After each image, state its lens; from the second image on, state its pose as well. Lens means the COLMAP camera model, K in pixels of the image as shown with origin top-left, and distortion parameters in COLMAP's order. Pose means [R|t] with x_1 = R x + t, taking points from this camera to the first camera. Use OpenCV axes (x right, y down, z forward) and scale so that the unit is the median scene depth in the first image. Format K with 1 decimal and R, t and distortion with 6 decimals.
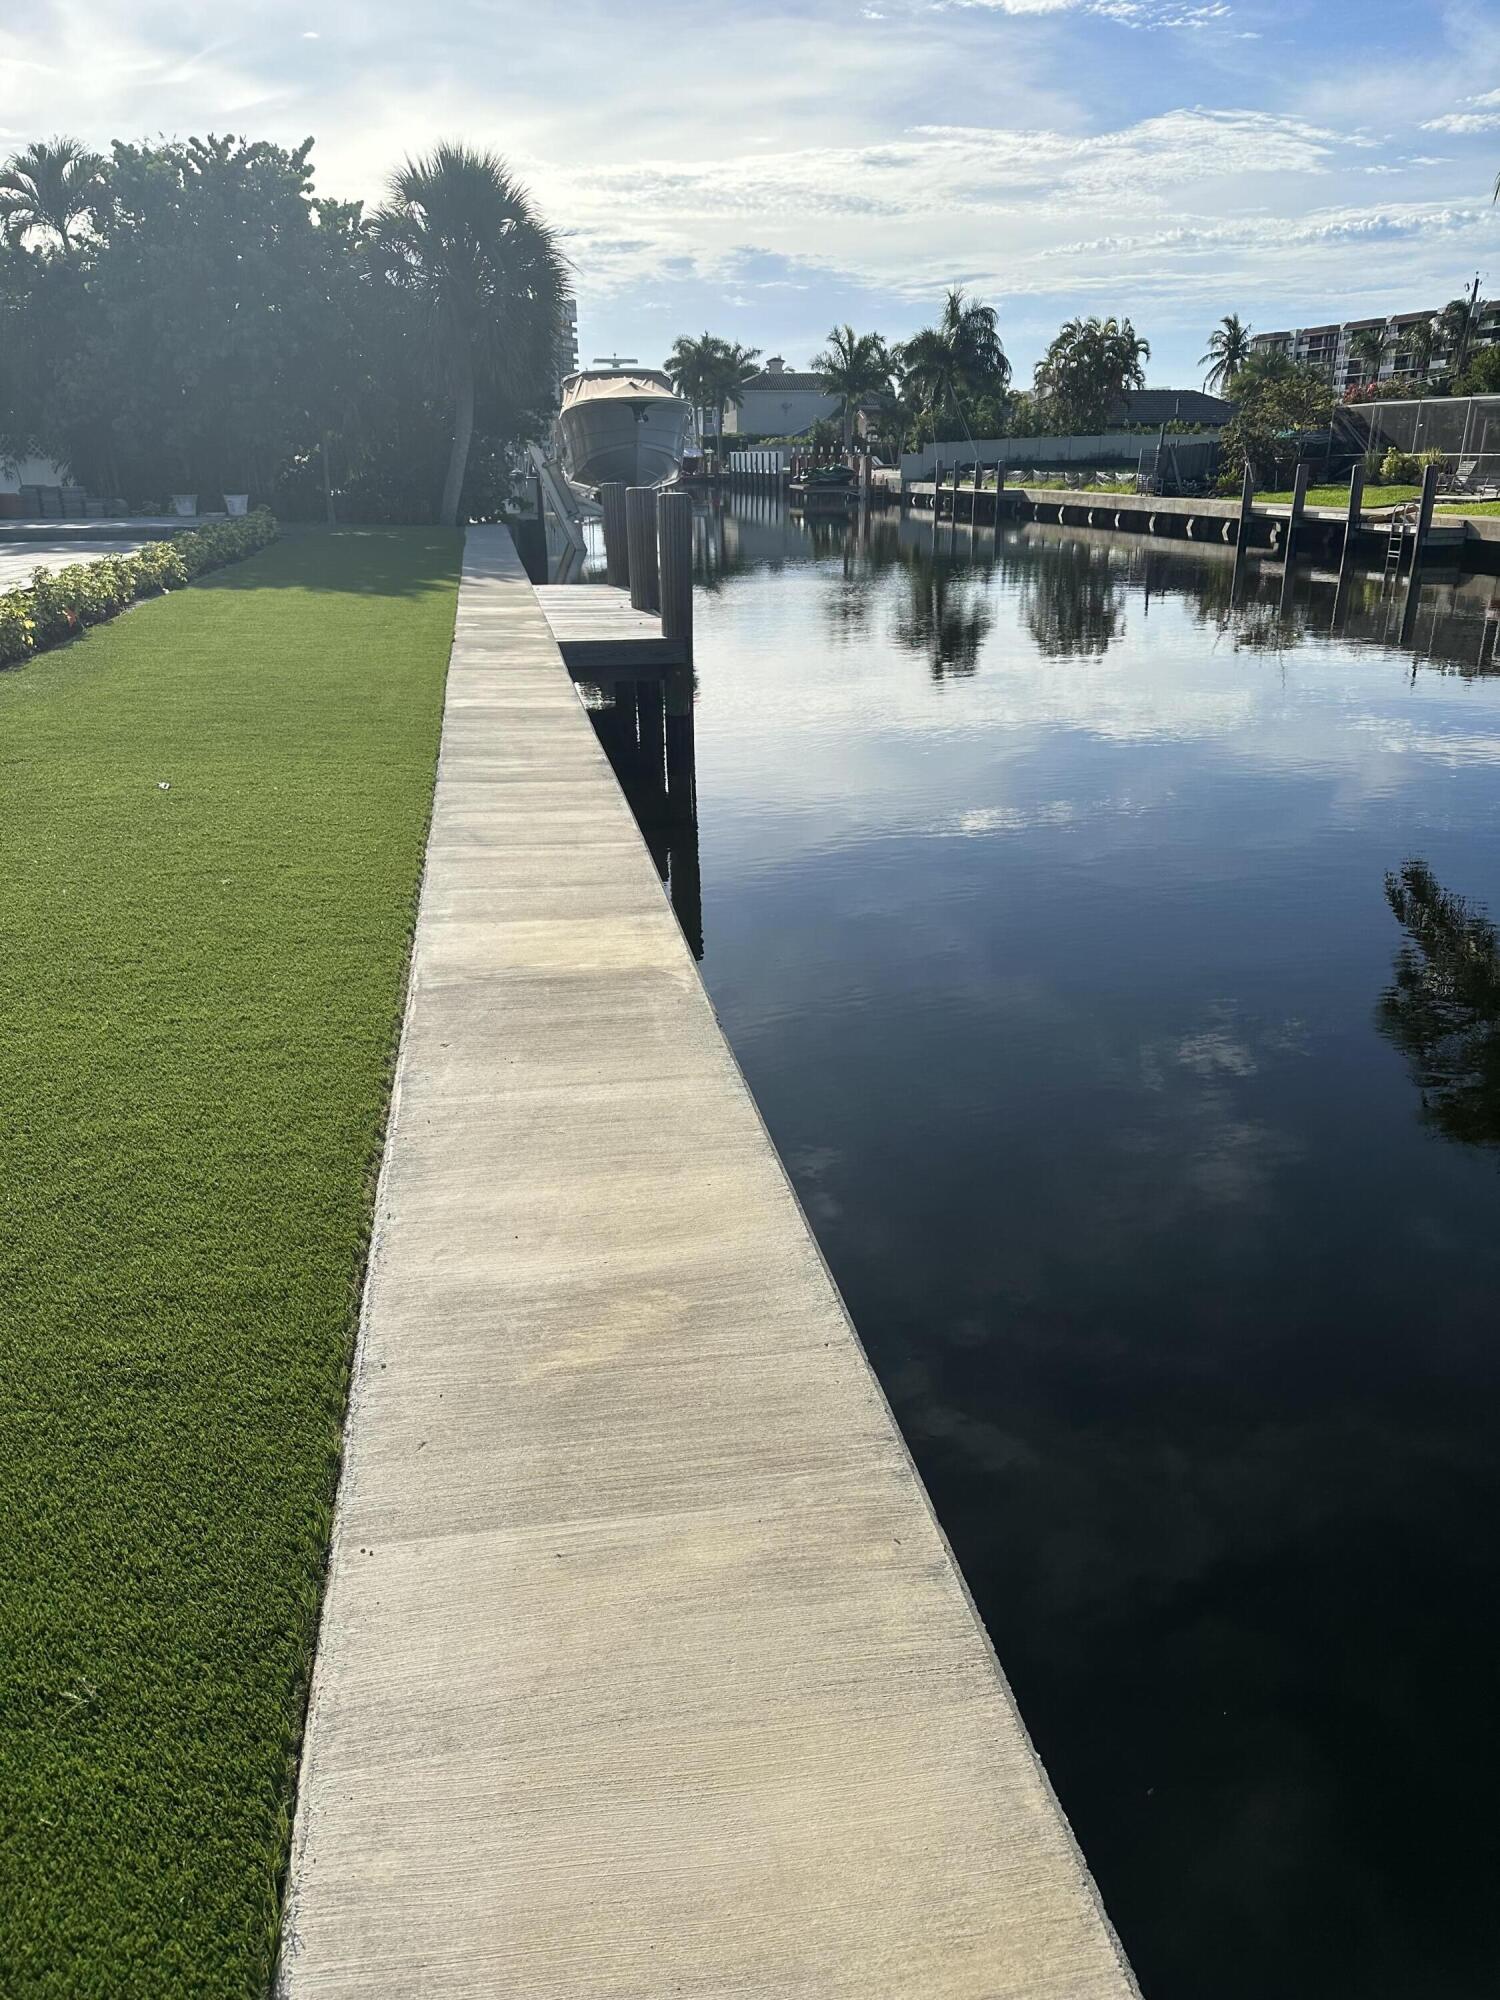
lens RADIAL K [[1399.5, 0, 747.1], [0, 1399.5, 1002.9], [0, 0, 1]] dist [-0.004086, -0.002231]
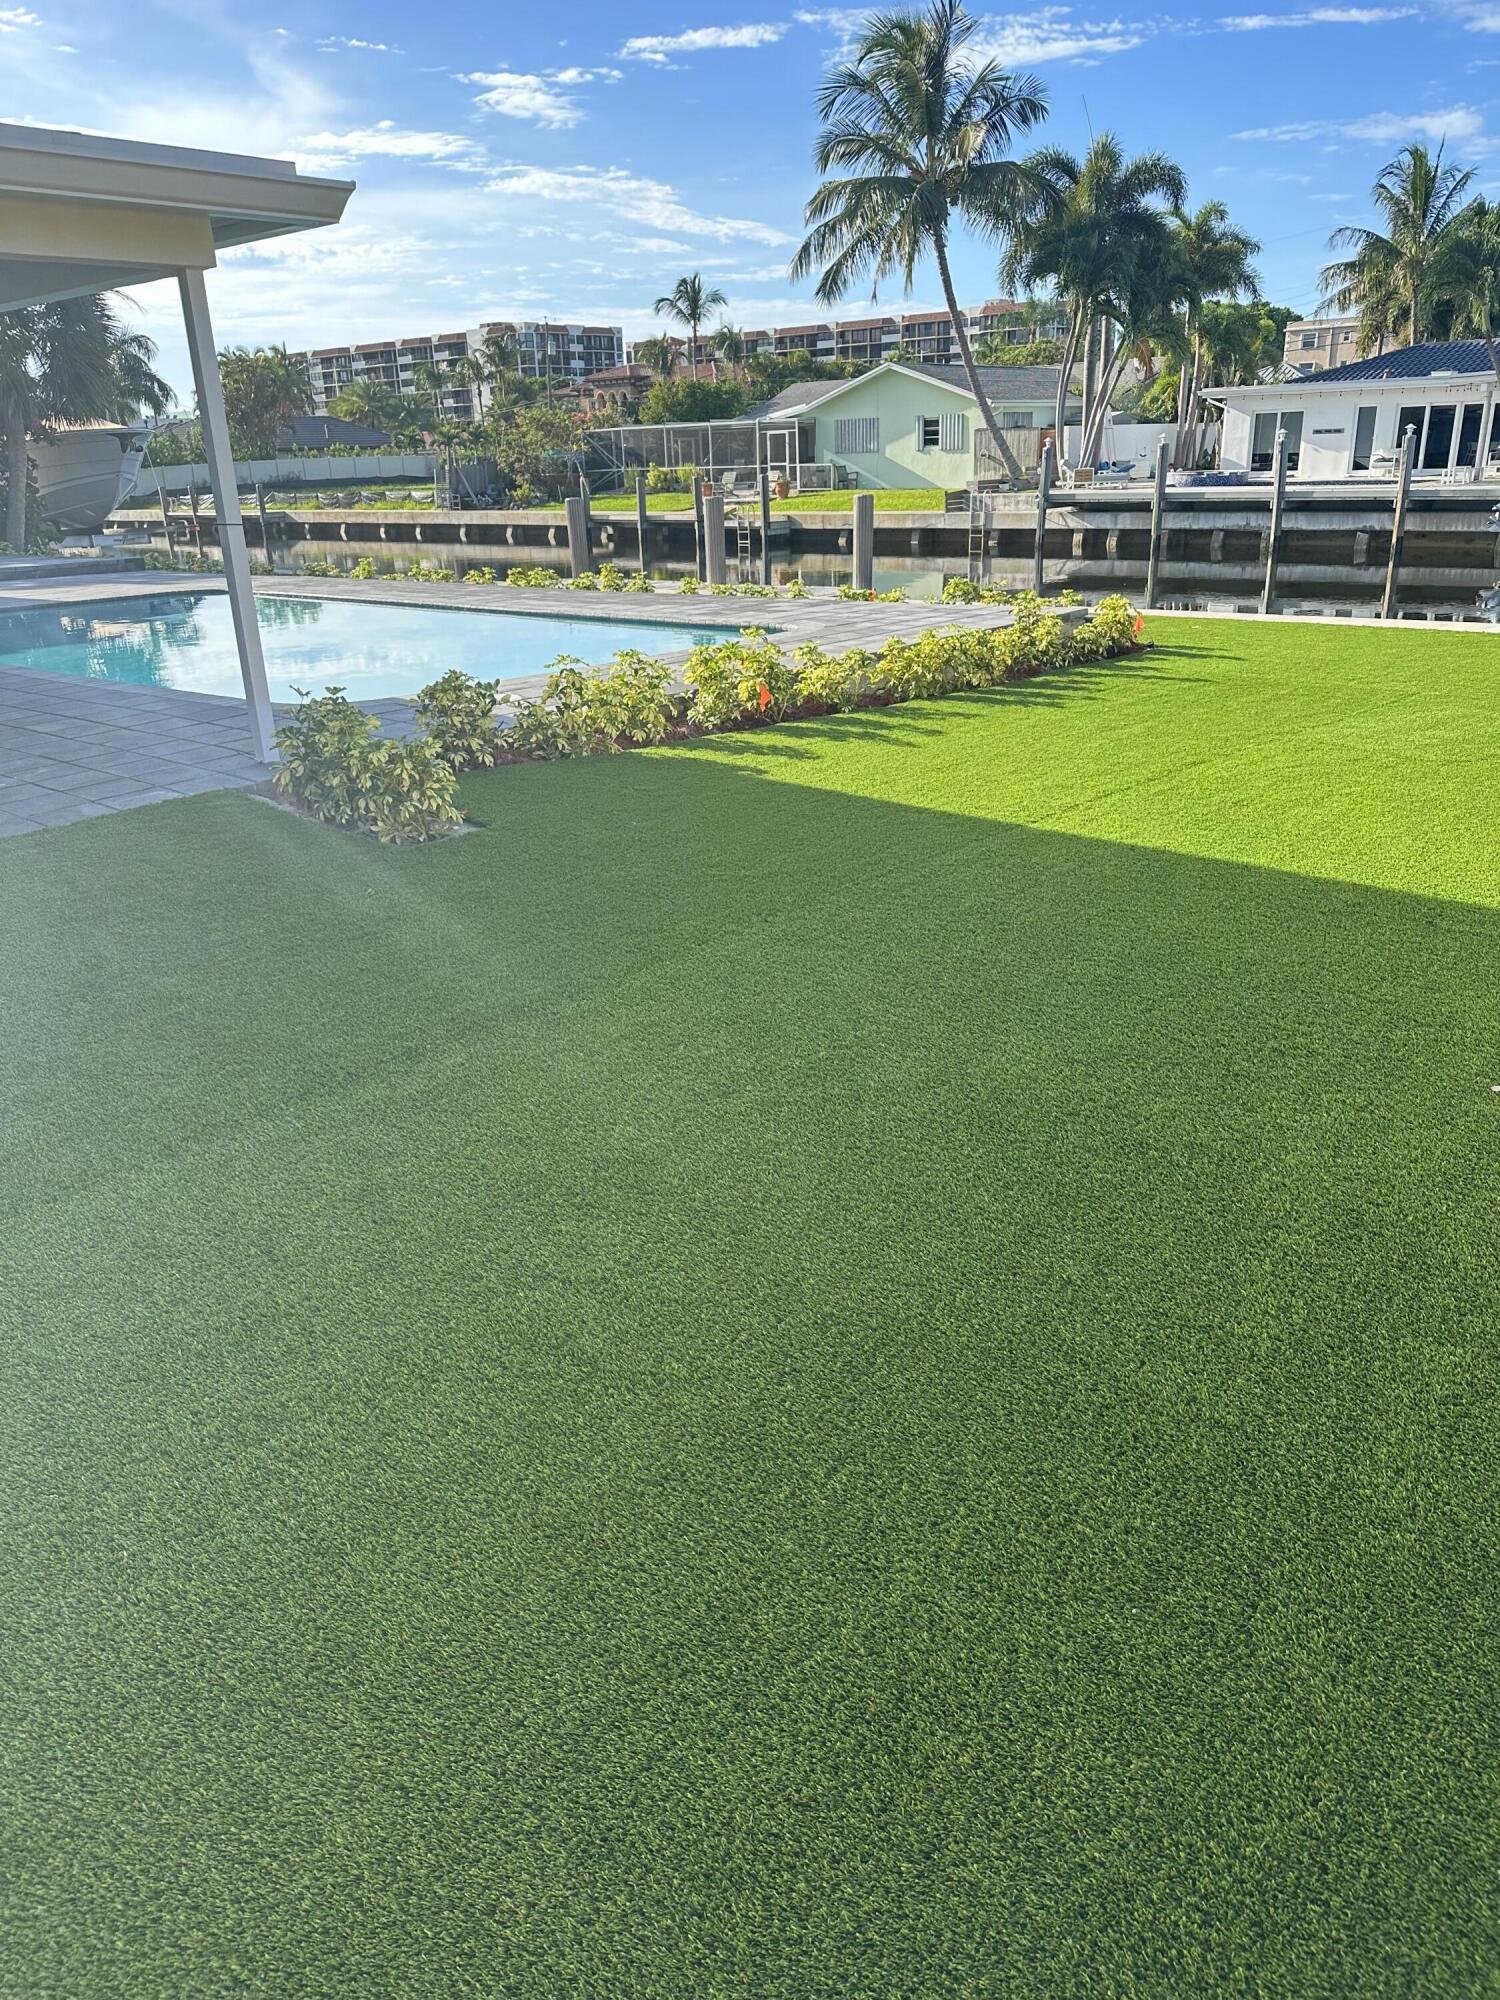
lens RADIAL K [[1399.5, 0, 746.8], [0, 1399.5, 1004.4], [0, 0, 1]] dist [-0.004086, -0.002231]
pose [[0.774650, -0.242513, 0.584042, -0.276549], [0.249756, 0.965793, 0.069762, 0.007114], [-0.580982, 0.091827, 0.808720, -0.024802]]
